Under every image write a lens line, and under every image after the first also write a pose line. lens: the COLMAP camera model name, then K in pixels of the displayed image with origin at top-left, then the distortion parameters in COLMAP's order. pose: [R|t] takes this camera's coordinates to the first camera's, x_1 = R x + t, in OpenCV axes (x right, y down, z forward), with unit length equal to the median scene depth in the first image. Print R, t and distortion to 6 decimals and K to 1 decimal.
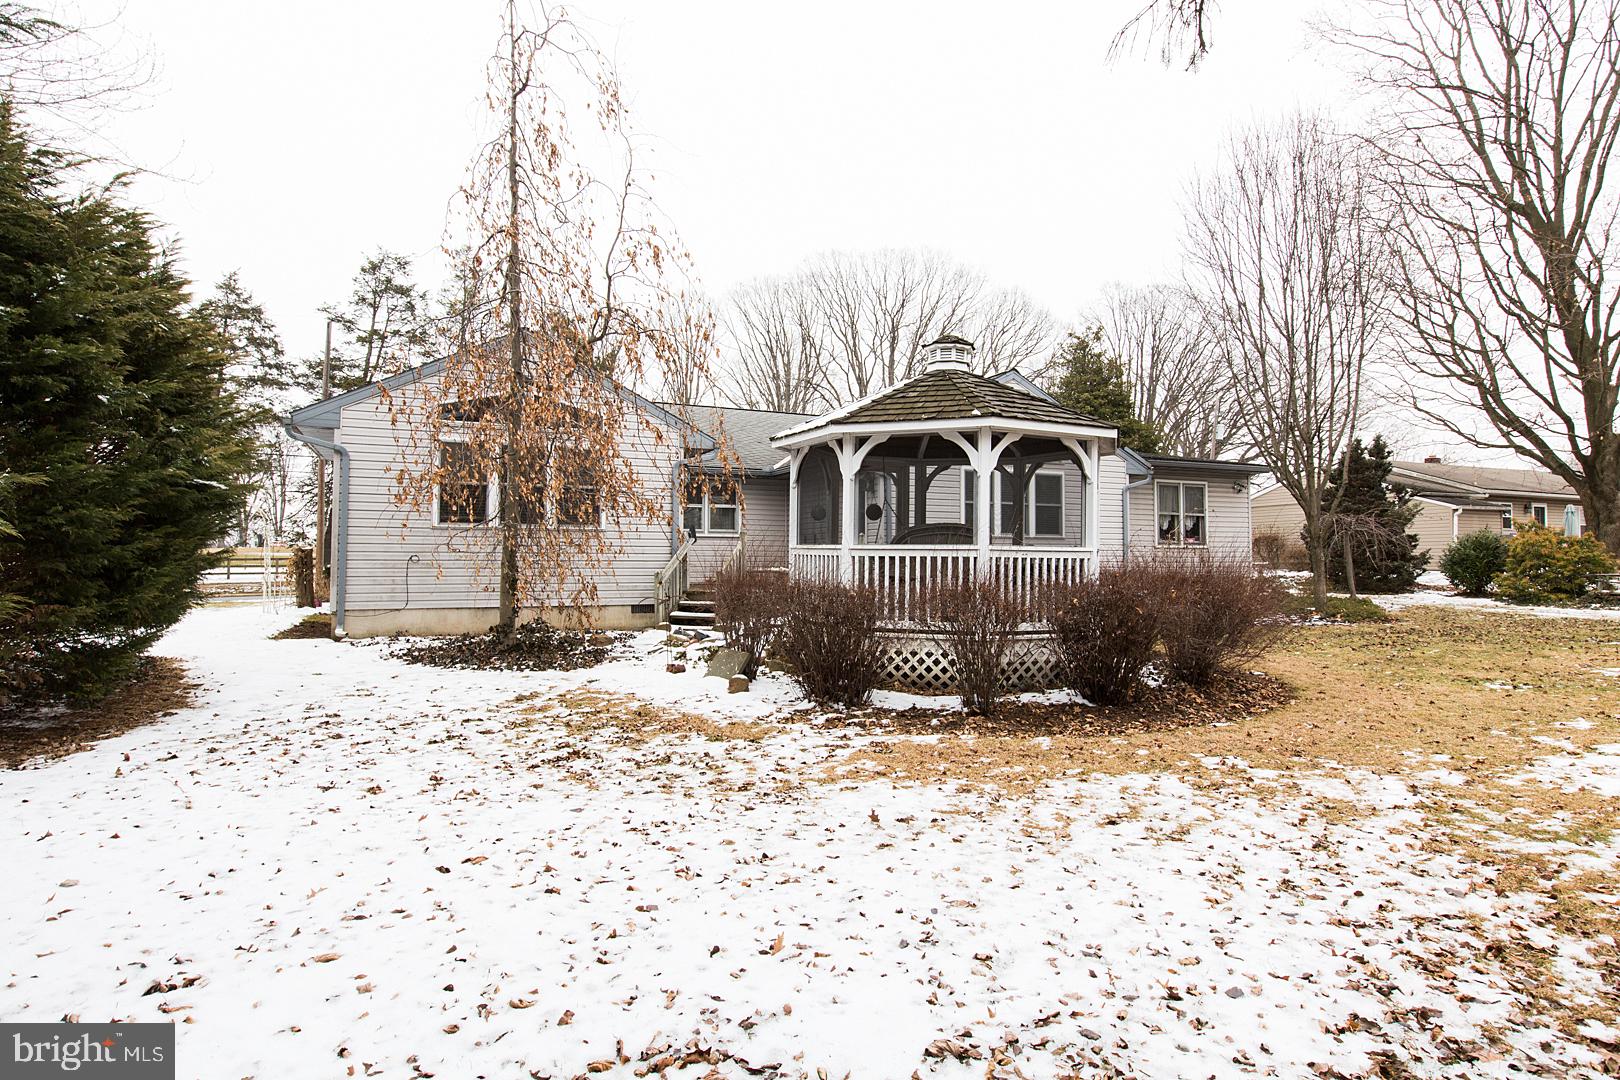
lens RADIAL K [[870.6, 0, 800.6], [0, 870.6, 532.2], [0, 0, 1]] dist [0.001966, -0.000536]
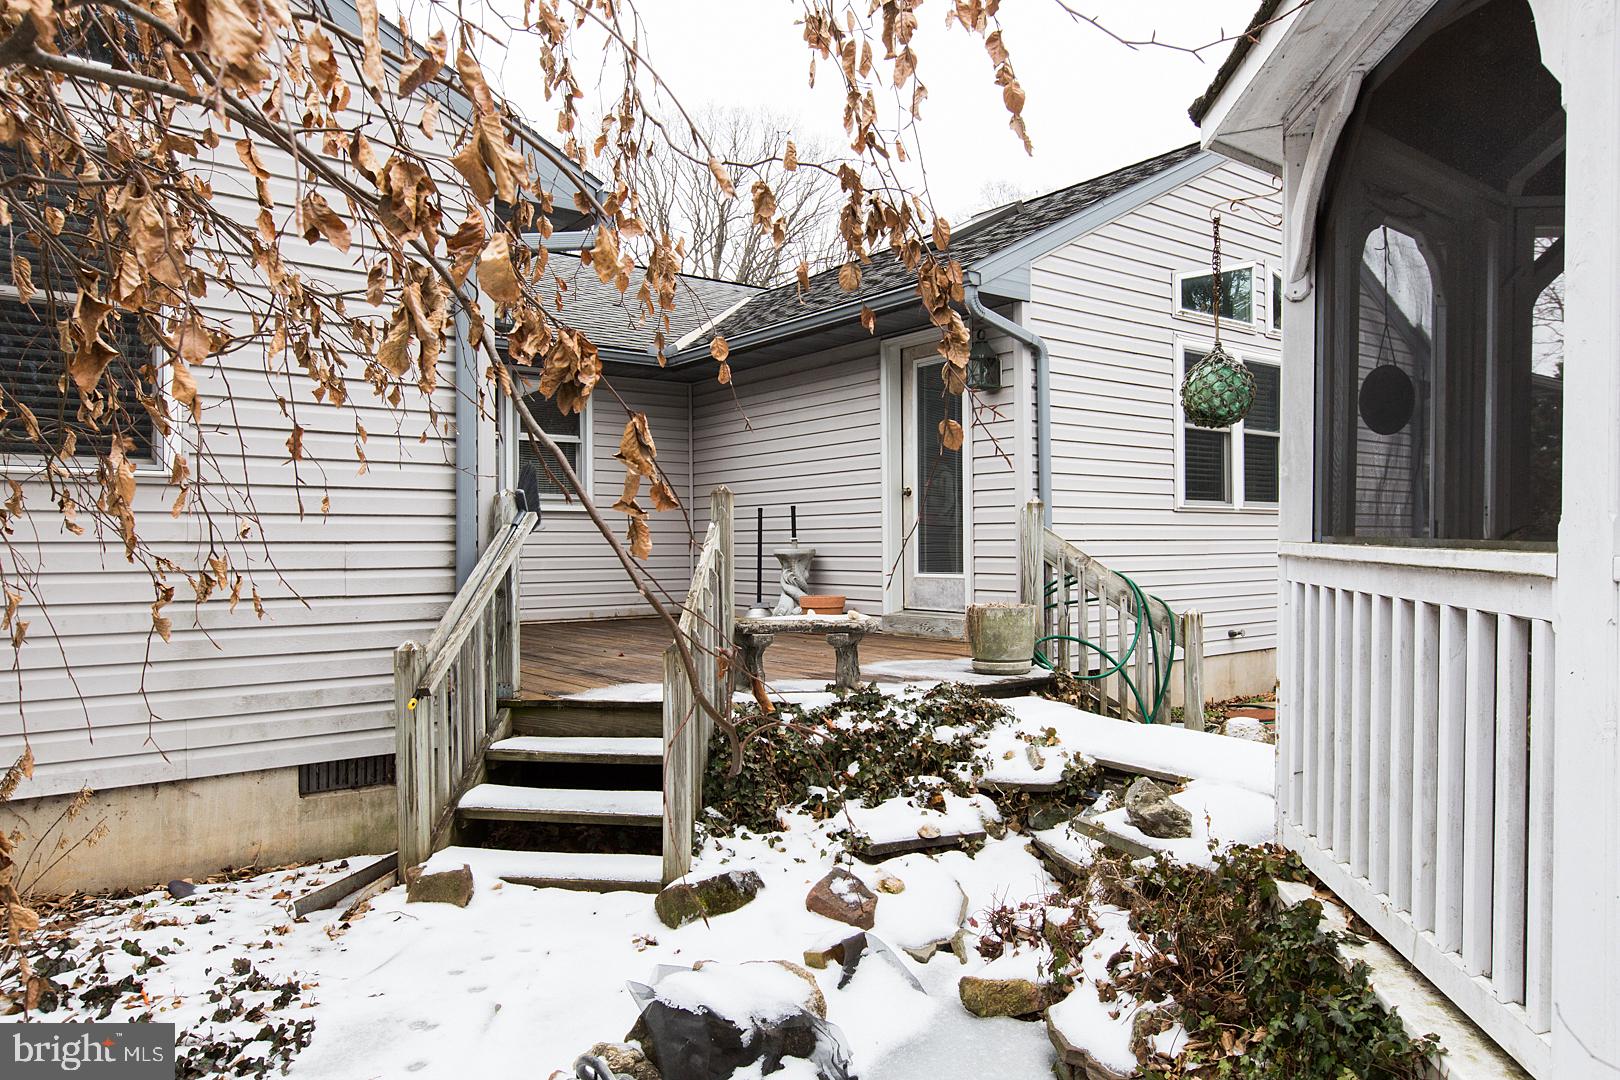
lens RADIAL K [[1049.0, 0, 809.2], [0, 1049.0, 535.1], [0, 0, 1]] dist [-0.001339, -0.002501]
pose [[0.972612, -0.001348, 0.232431, -0.157137], [-0.005517, 0.999568, 0.028880, 0.004868], [-0.232370, -0.029371, 0.972184, 0.875952]]
